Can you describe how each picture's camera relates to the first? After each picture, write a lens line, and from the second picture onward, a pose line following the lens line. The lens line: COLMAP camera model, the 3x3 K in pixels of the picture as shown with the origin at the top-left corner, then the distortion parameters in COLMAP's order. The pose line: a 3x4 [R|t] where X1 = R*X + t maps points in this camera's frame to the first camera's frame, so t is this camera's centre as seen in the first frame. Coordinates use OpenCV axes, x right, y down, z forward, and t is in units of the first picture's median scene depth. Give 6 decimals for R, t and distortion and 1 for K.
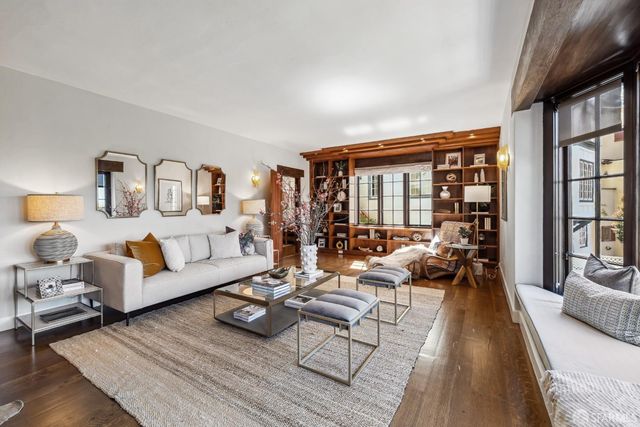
lens RADIAL K [[271.3, 0, 312.7], [0, 271.3, 209.8], [0, 0, 1]] dist [-0.000025, 0.000071]
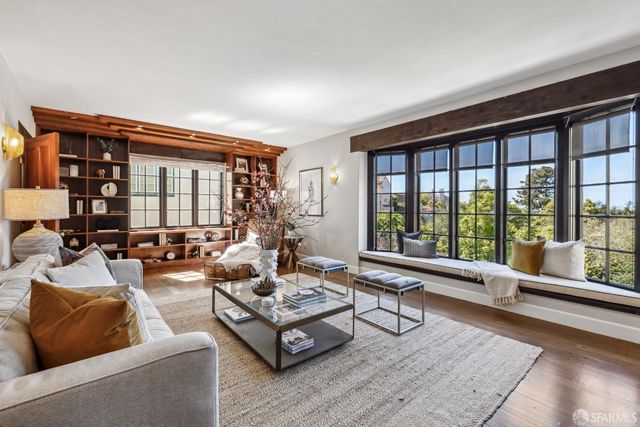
lens RADIAL K [[281.7, 0, 316.4], [0, 281.7, 207.2], [0, 0, 1]] dist [-0.000953, -0.000026]
pose [[0.303649, 0.002820, 0.952780, -0.499014], [0.004260, 0.999982, -0.004317, -0.001065], [-0.952774, 0.005370, 0.303632, 0.346829]]
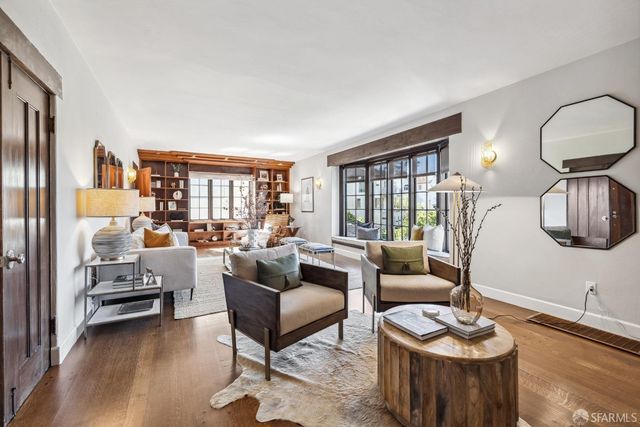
lens RADIAL K [[281.7, 0, 316.4], [0, 281.7, 207.2], [0, 0, 1]] dist [-0.000953, -0.000026]
pose [[0.494042, 0.000886, 0.869438, -0.736027], [0.007318, 0.999960, -0.005177, 0.010058], [-0.869407, 0.008920, 0.494016, -0.061934]]
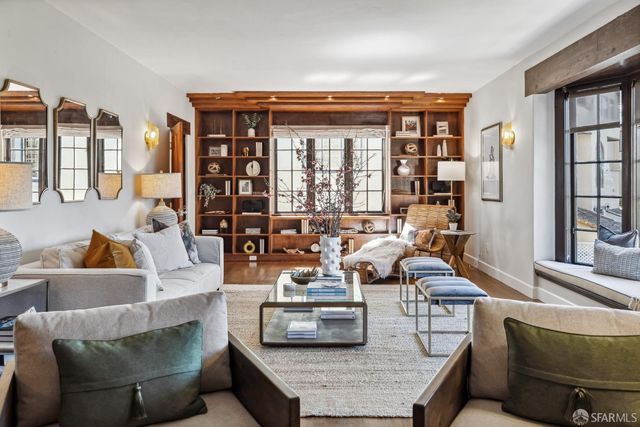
lens RADIAL K [[513.9, 0, 323.4], [0, 513.9, 188.7], [0, 0, 1]] dist [-0.014741, -0.004660]
pose [[0.848429, 0.000487, 0.529309, -0.464399], [0.002703, 0.999983, -0.005253, 0.002816], [-0.529302, 0.005888, 0.848413, -0.108504]]
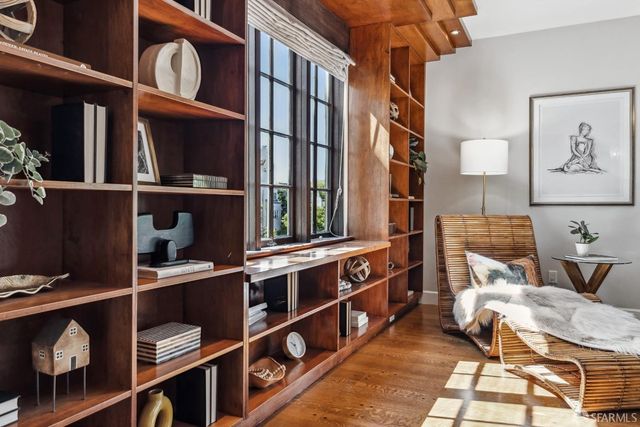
lens RADIAL K [[475.2, 0, 320.4], [0, 475.2, 202.2], [0, 0, 1]] dist [0.003644, 0.000136]
pose [[-0.119043, 0.010108, 0.992838, -0.182748], [0.006451, 0.999935, -0.009406, 0.024047], [-0.992868, 0.005285, -0.119101, 1.155538]]
